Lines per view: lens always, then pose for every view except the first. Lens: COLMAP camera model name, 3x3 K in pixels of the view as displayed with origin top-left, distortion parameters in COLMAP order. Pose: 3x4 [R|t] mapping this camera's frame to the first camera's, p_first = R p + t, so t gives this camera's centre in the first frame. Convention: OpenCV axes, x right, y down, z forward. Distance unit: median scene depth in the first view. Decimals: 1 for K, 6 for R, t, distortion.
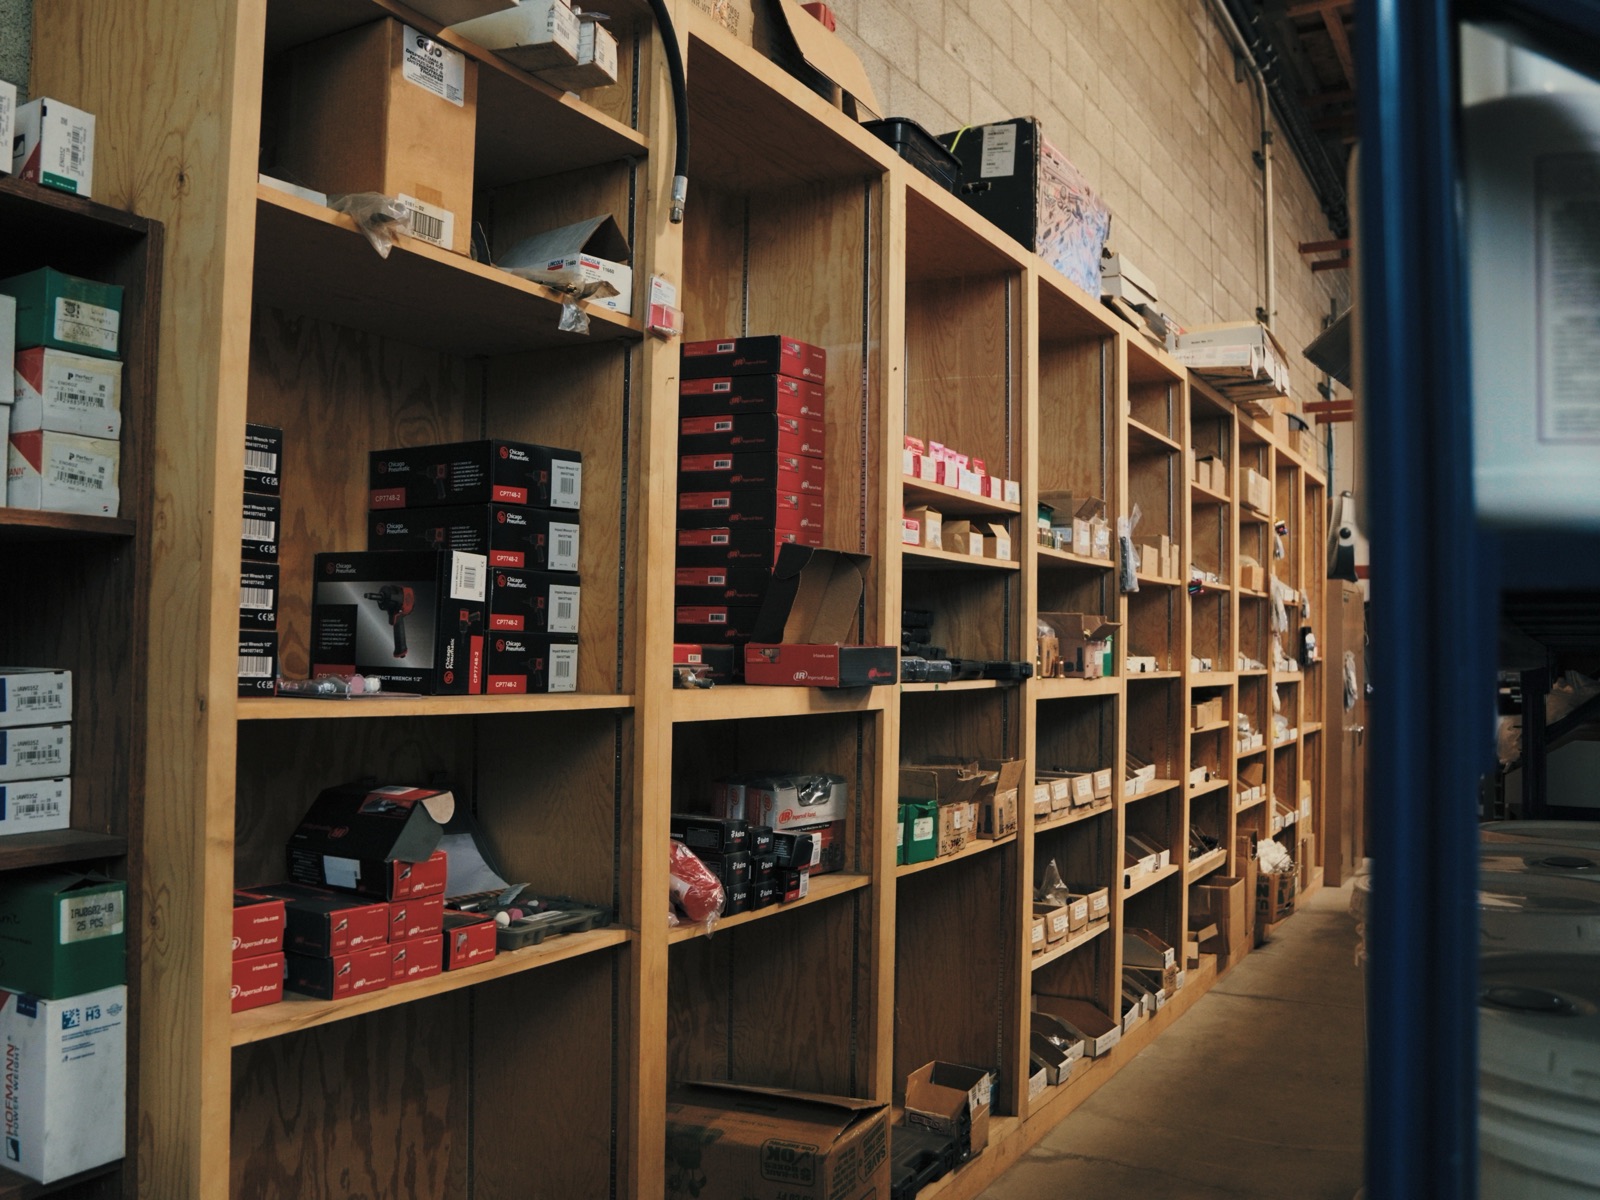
lens RADIAL K [[1426.0, 0, 801.1], [0, 1426.0, 598.1], [0, 0, 1]] dist [-0.112317, 0.060967]
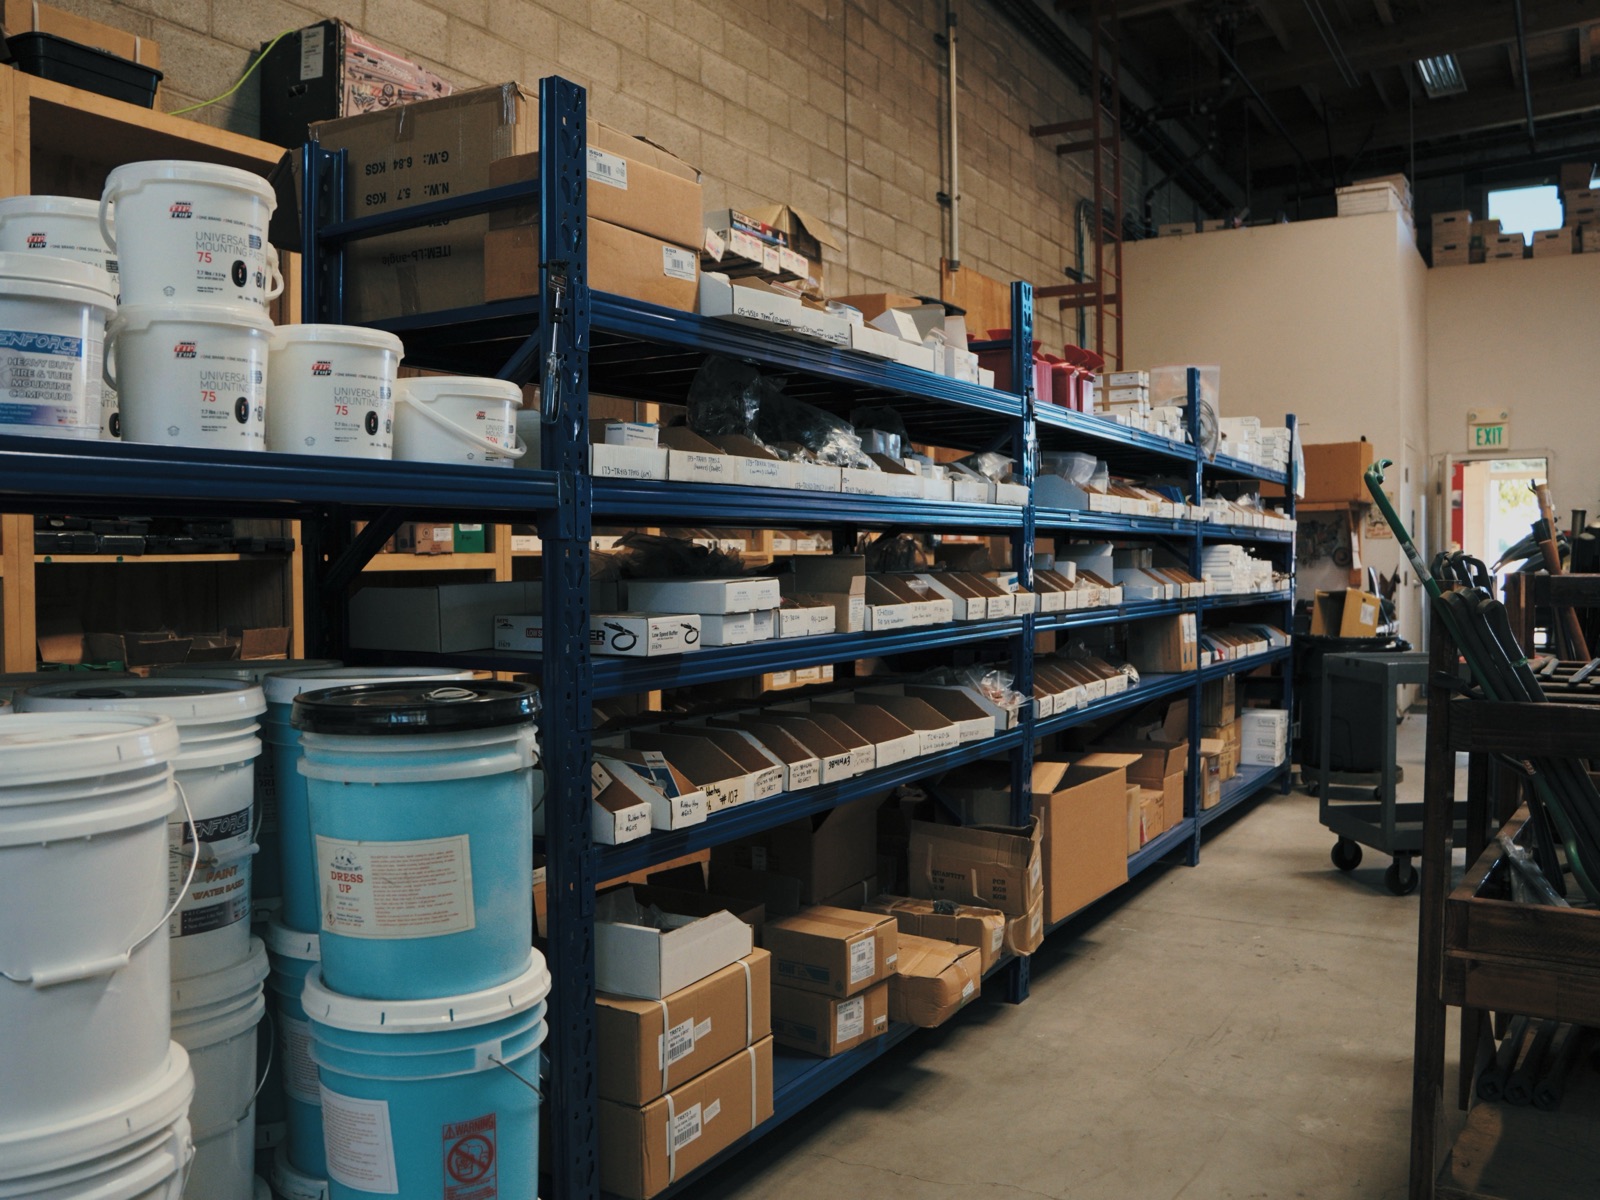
lens RADIAL K [[1426.0, 0, 798.1], [0, 1426.0, 598.1], [0, 0, 1]] dist [-0.112317, 0.060967]
pose [[0.999572, -0.016568, -0.024092, 0.252342], [0.018171, 0.997524, 0.067937, 0.011337], [0.022907, -0.068346, 0.997399, -0.024365]]
